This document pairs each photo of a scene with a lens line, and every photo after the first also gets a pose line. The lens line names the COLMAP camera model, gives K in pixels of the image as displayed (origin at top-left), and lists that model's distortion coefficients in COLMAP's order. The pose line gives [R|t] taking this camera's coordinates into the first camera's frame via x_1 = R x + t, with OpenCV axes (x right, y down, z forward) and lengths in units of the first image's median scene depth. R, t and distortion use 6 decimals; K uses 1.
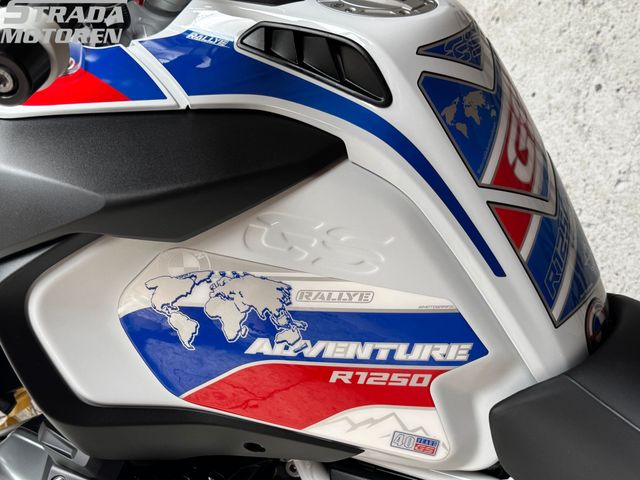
lens RADIAL K [[869.5, 0, 320.0], [0, 869.5, 240.0], [0, 0, 1]] dist [0.041780, 0.080483]
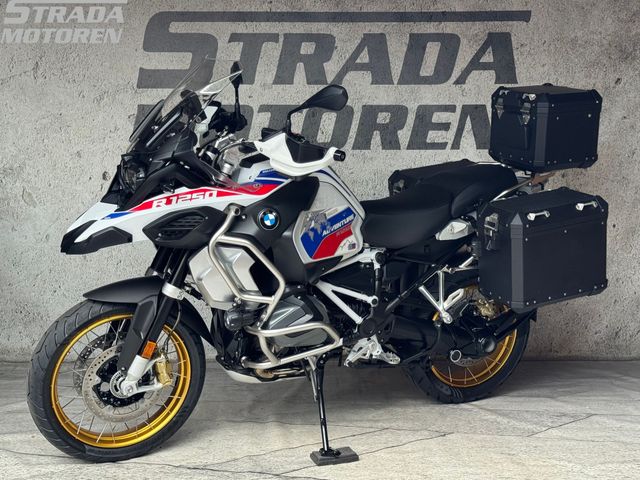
lens RADIAL K [[967.7, 0, 320.0], [0, 967.7, 240.0], [0, 0, 1]] dist [0.139151, -0.075617]
pose [[0.527080, -0.331596, 0.782451, -3.434899], [0.516273, 0.856291, 0.015114, 0.073724], [-0.675017, 0.395992, 0.622528, -1.639805]]
